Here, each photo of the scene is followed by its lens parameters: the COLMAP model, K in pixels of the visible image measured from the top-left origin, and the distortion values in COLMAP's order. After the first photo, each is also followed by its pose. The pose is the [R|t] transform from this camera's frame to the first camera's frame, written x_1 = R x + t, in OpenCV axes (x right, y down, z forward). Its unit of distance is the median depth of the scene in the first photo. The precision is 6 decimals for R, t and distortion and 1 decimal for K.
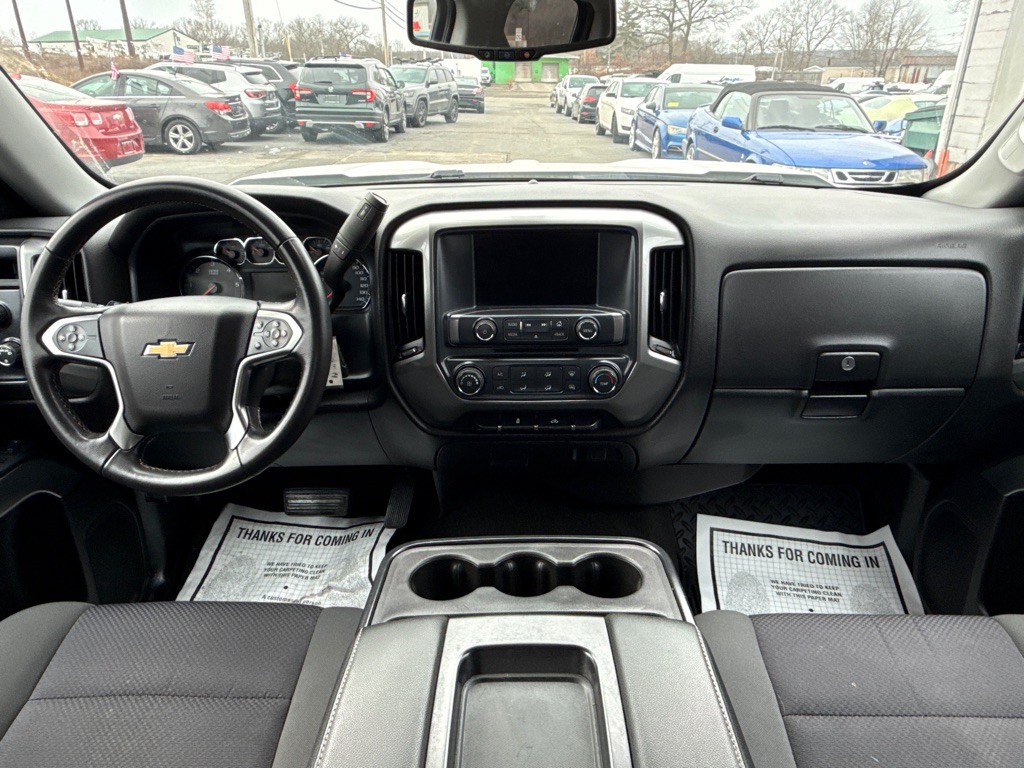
lens RADIAL K [[699.8, 0, 526.0], [0, 699.8, 384.3], [0, 0, 1]] dist [-0.003473, 0.007411]
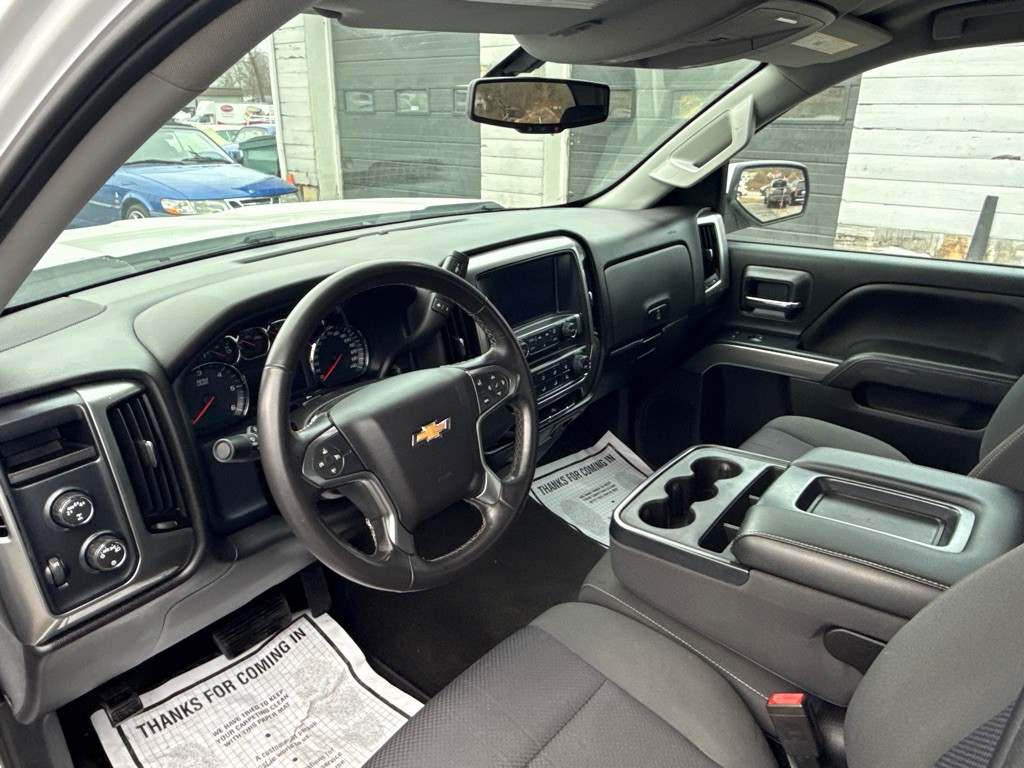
lens RADIAL K [[699.8, 0, 526.0], [0, 699.8, 384.3], [0, 0, 1]] dist [-0.003473, 0.007411]
pose [[0.613095, -0.285658, 0.736556, -0.617733], [0.311843, 0.944136, 0.106592, -0.095866], [-0.725857, 0.164339, 0.667925, 0.135412]]
